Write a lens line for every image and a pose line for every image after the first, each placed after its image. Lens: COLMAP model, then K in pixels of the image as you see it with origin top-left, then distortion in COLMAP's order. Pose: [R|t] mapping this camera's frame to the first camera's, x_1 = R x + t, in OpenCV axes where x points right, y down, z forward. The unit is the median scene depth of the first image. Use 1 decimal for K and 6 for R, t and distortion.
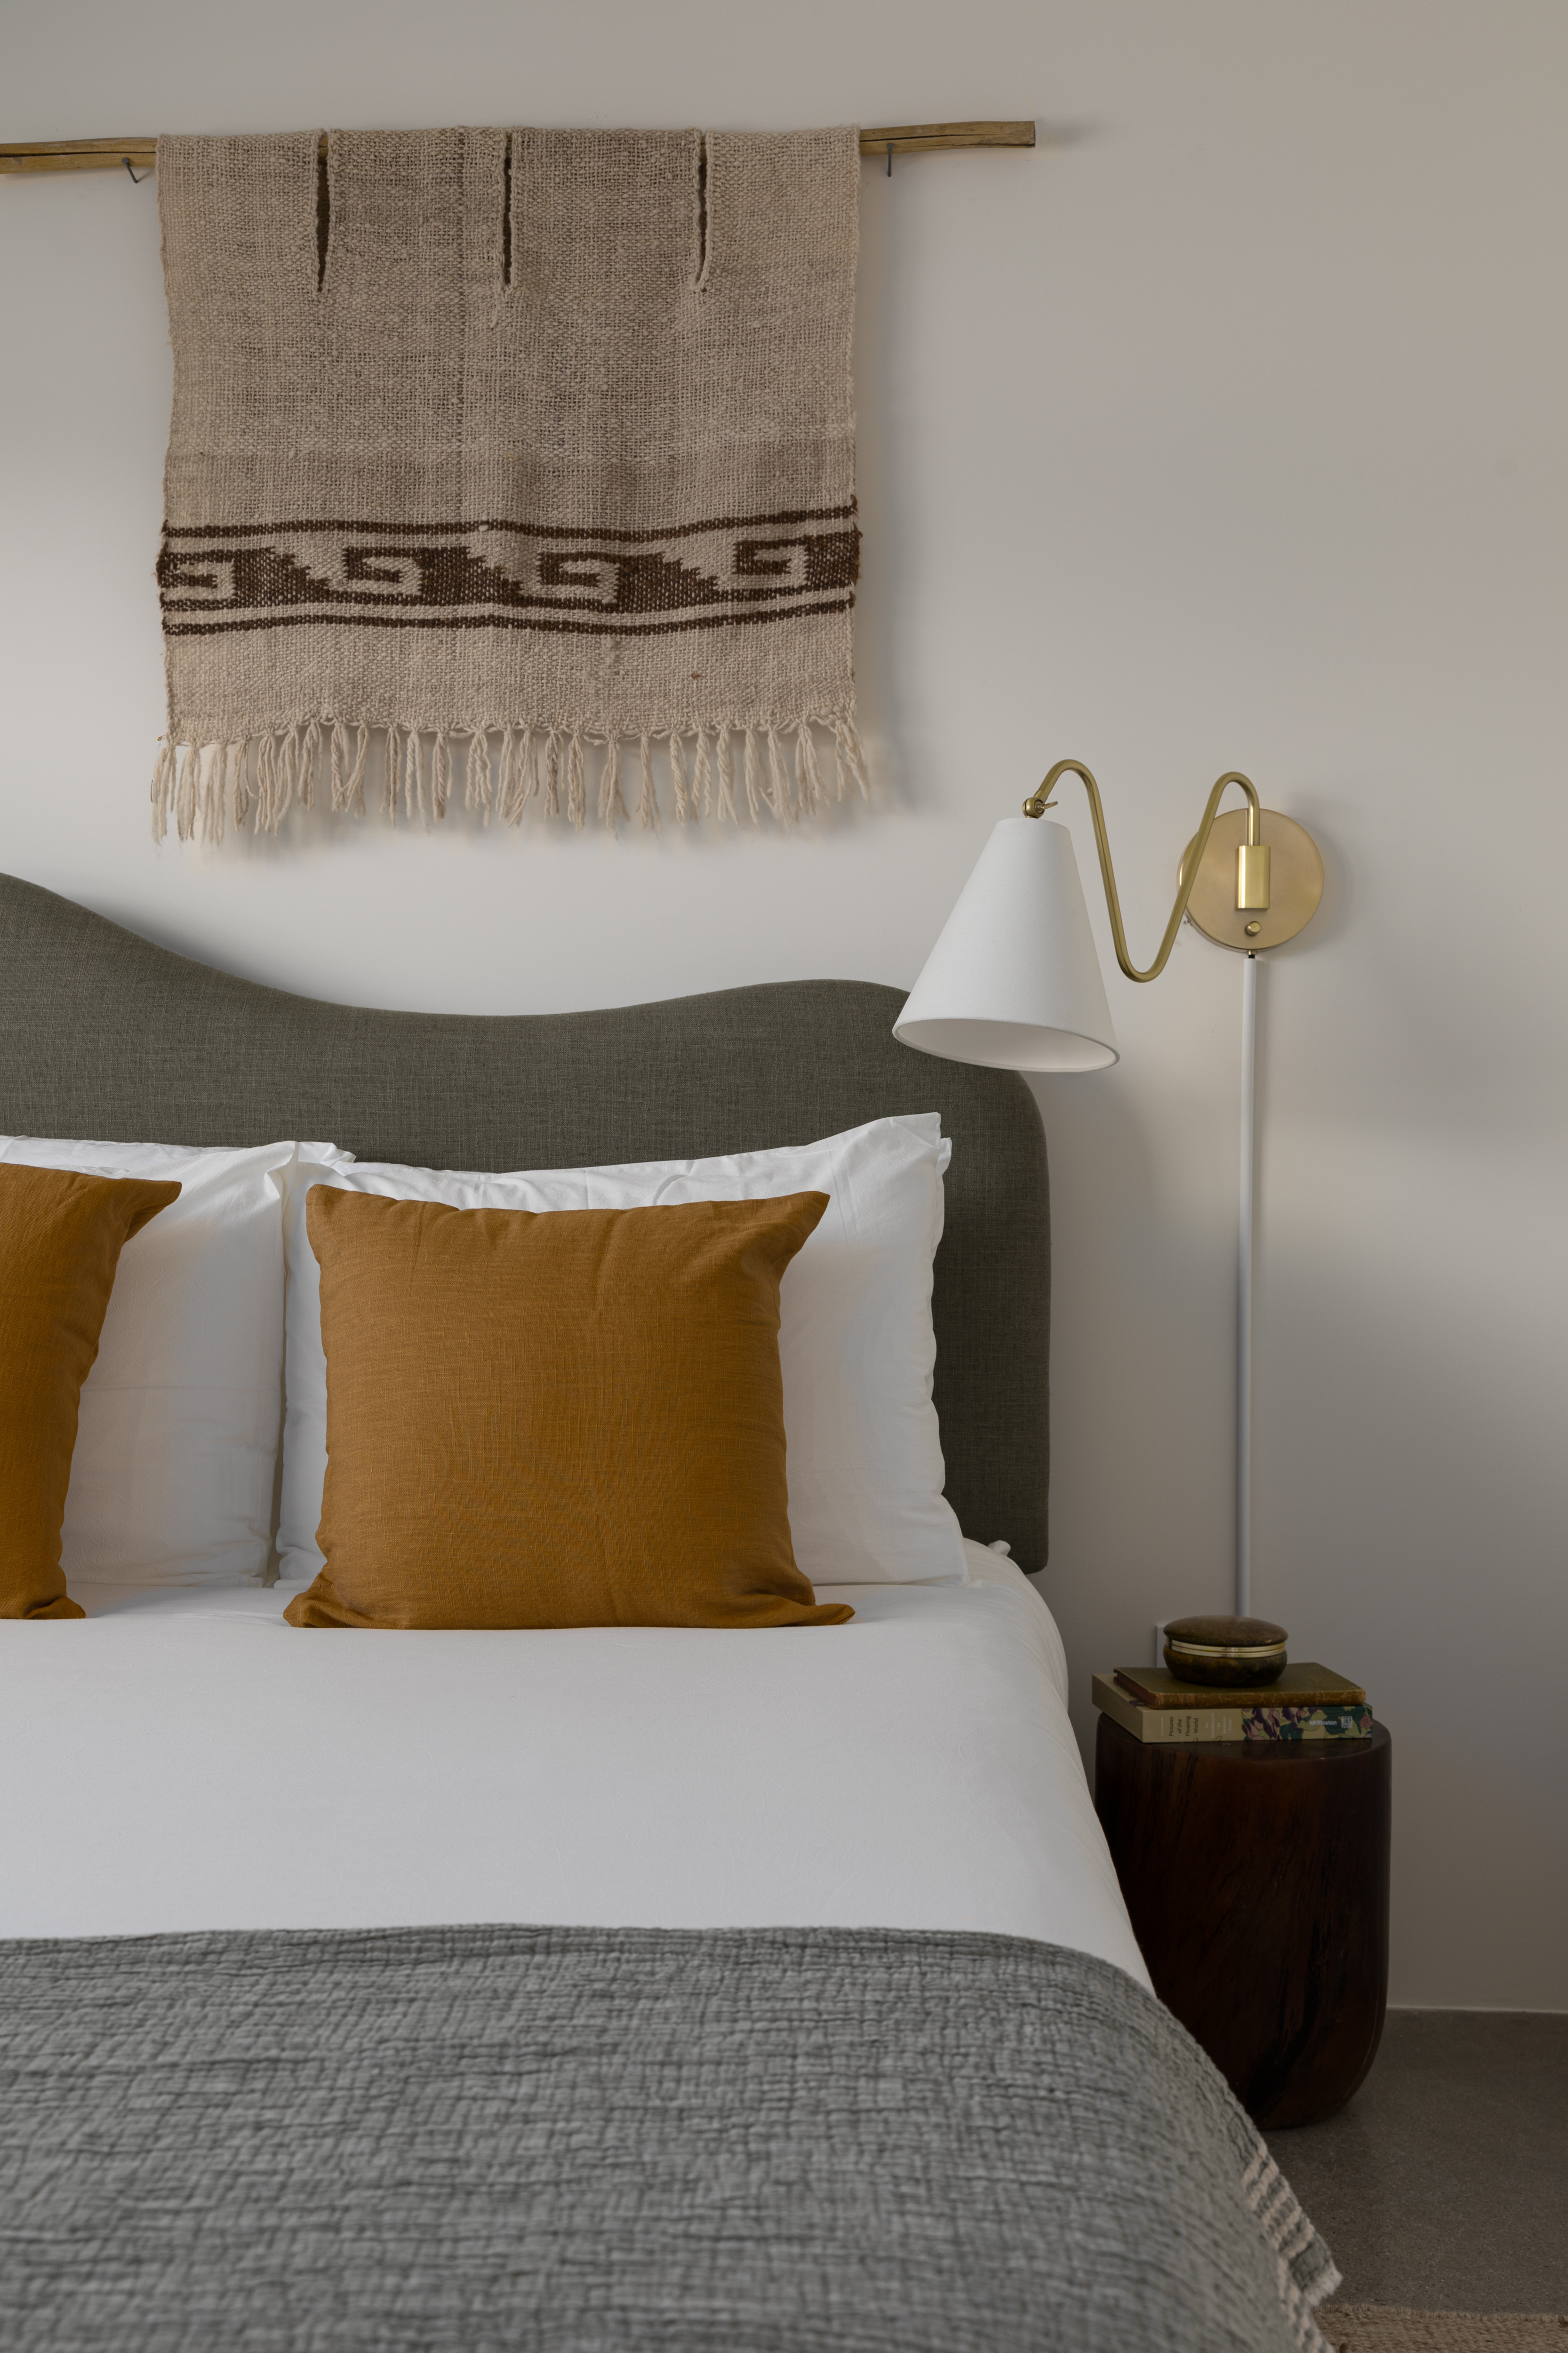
lens RADIAL K [[2603.1, 0, 784.7], [0, 2603.1, 1154.6], [0, 0, 1]] dist [0.004574, 0.000000]
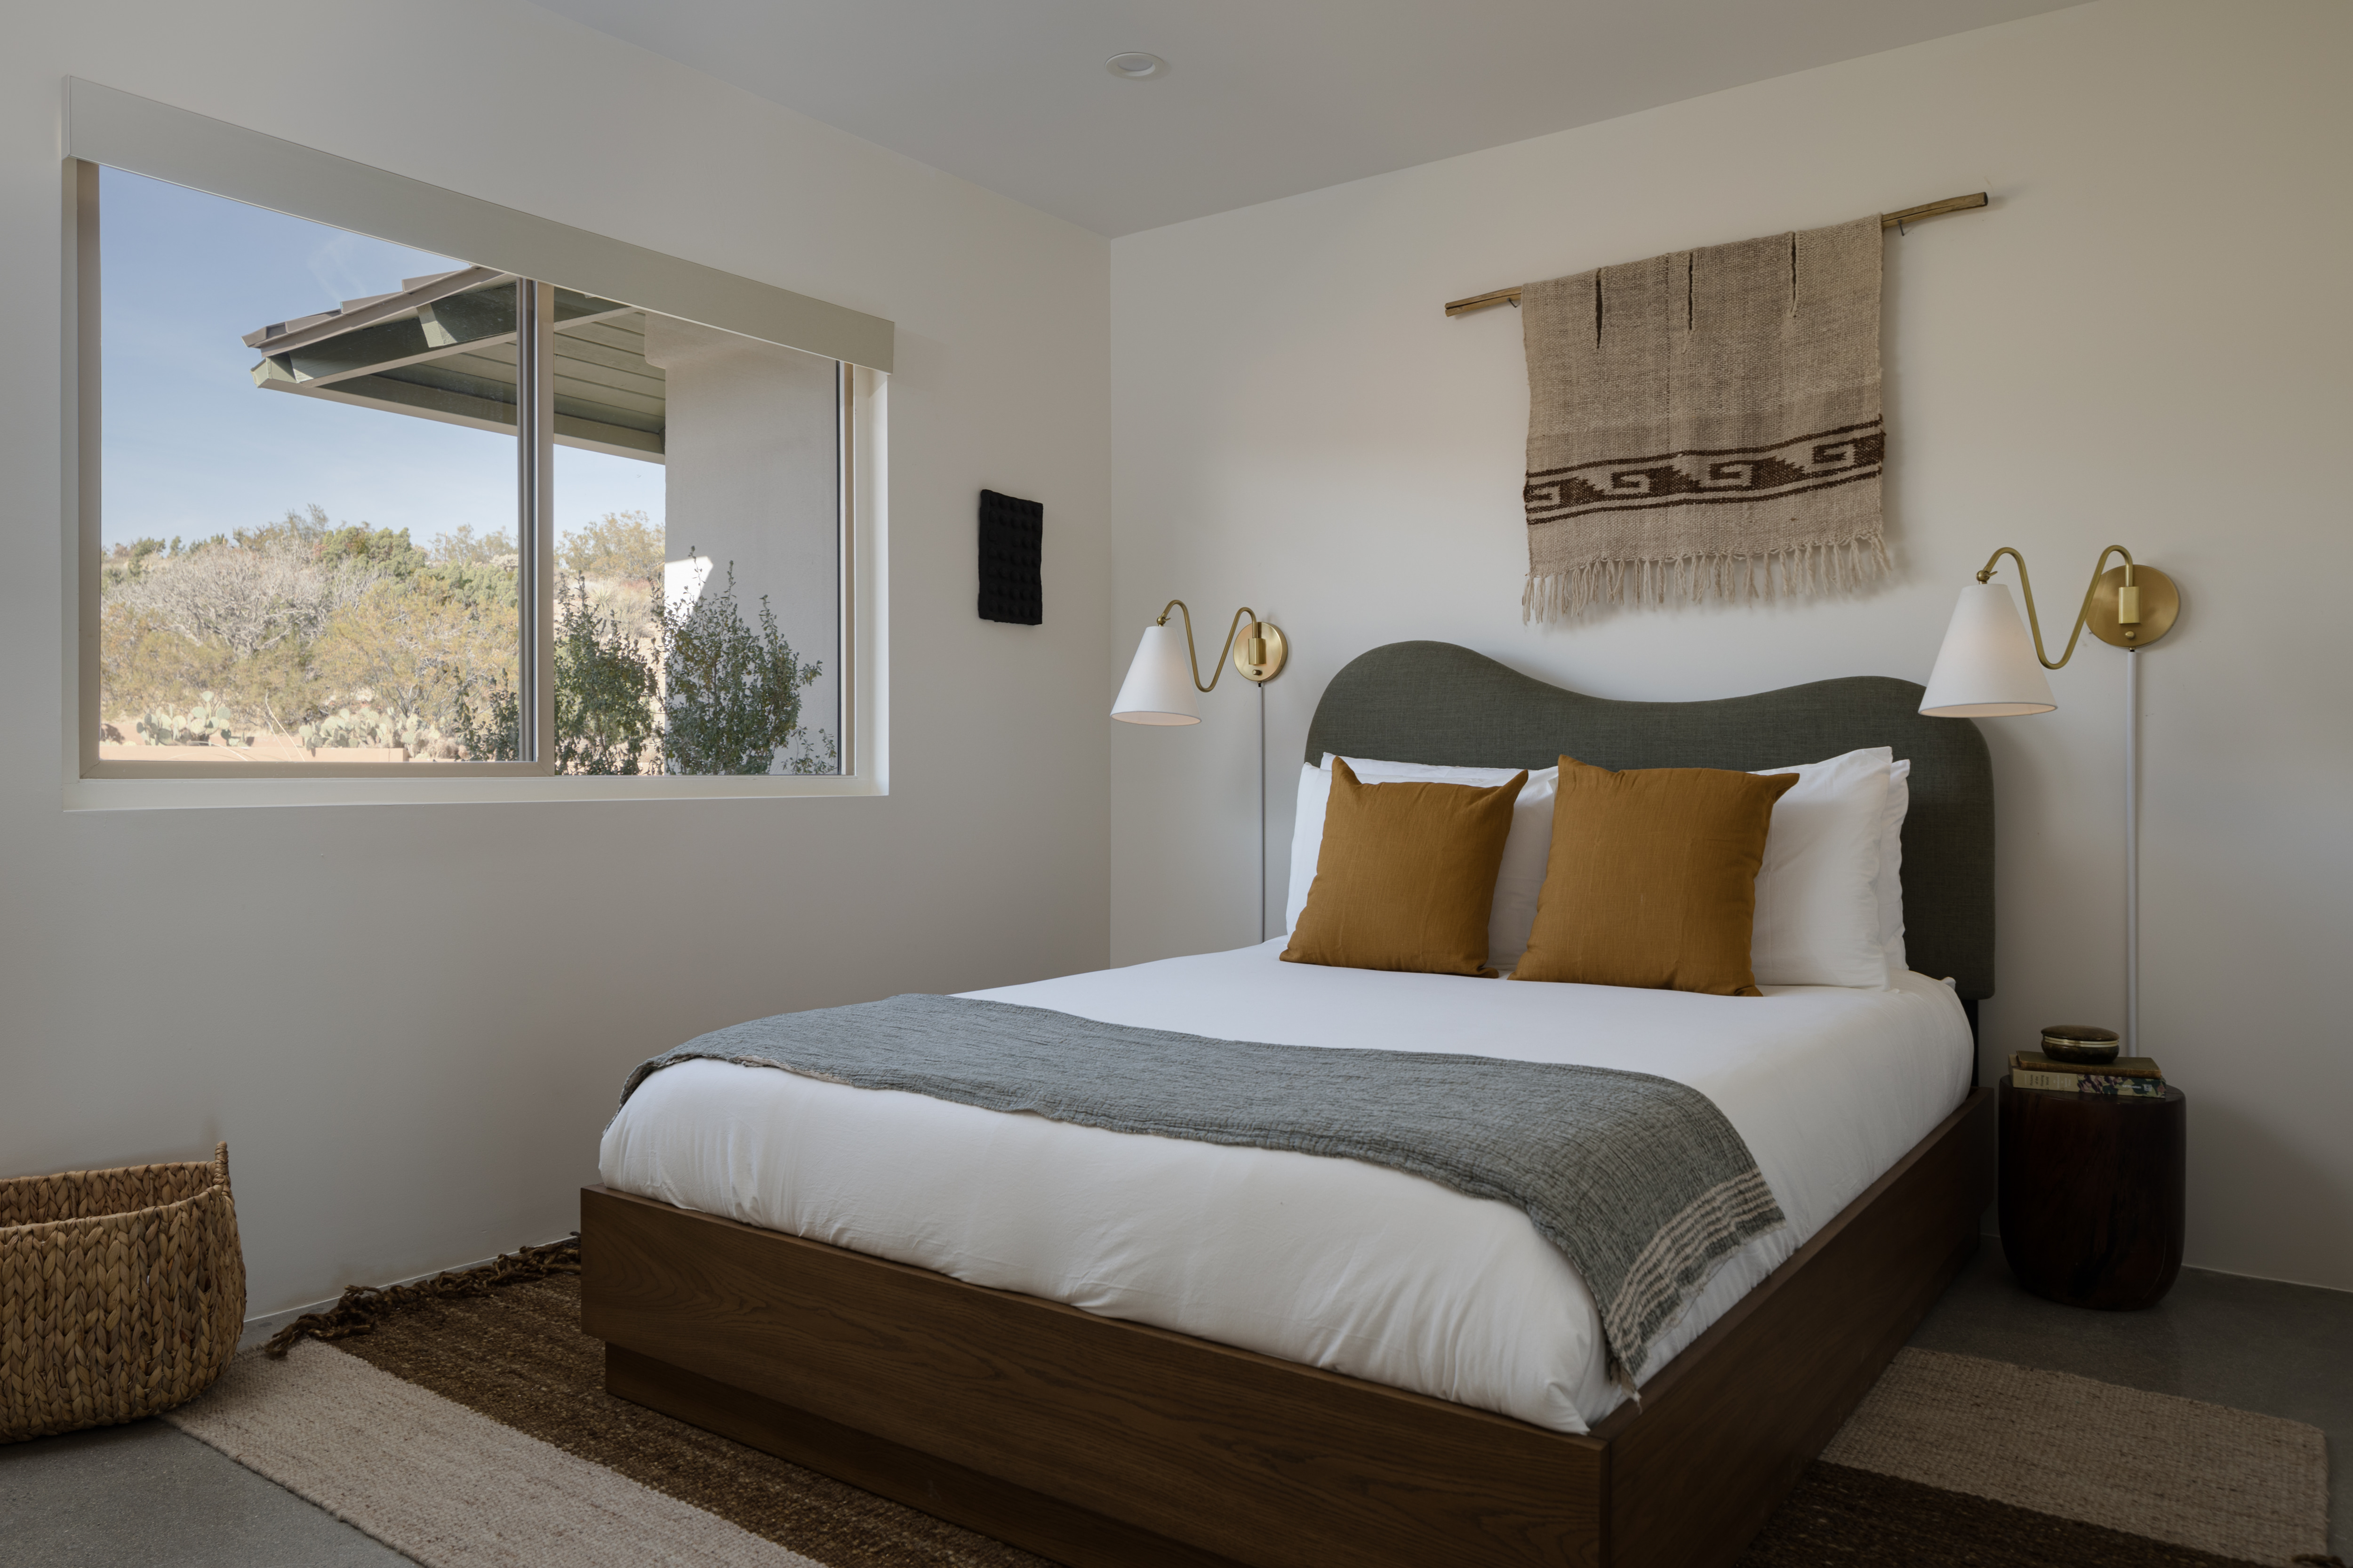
lens RADIAL K [[1601.9, 0, 1176.5], [0, 1601.9, 791.5], [0, 0, 1]] dist [-0.001569, -0.002993]
pose [[0.838927, -0.008401, -0.544179, 0.222730], [0.013186, 0.999901, 0.004891, 0.003369], [0.544084, -0.011279, 0.838955, -0.229734]]
